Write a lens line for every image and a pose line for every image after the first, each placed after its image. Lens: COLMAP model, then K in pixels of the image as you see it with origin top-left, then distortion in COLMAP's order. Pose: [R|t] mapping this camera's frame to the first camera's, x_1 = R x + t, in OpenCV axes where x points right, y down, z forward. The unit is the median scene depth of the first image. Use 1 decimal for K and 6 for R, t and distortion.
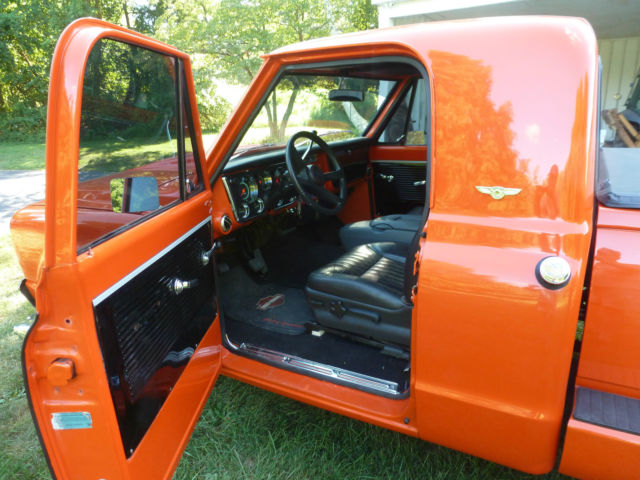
lens RADIAL K [[467.0, 0, 320.0], [0, 467.0, 240.0], [0, 0, 1]] dist [-0.065999, 0.032957]
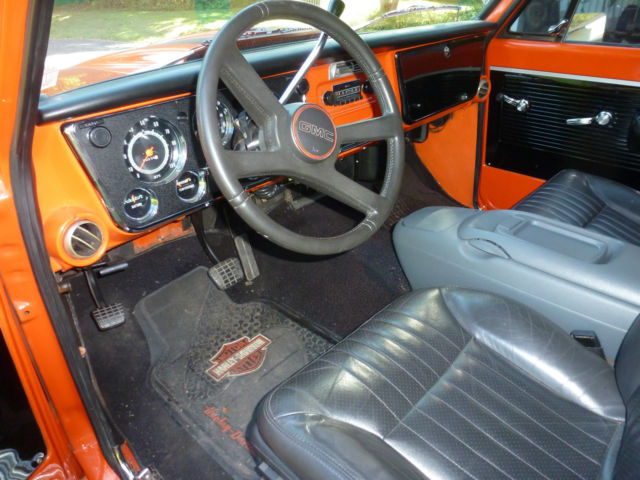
lens RADIAL K [[467.0, 0, 320.0], [0, 467.0, 240.0], [0, 0, 1]] dist [-0.065999, 0.032957]
pose [[0.971725, 0.131227, -0.196289, 0.050830], [-0.080459, 0.965609, 0.247237, -0.097511], [0.221983, -0.224454, 0.948865, 0.423774]]
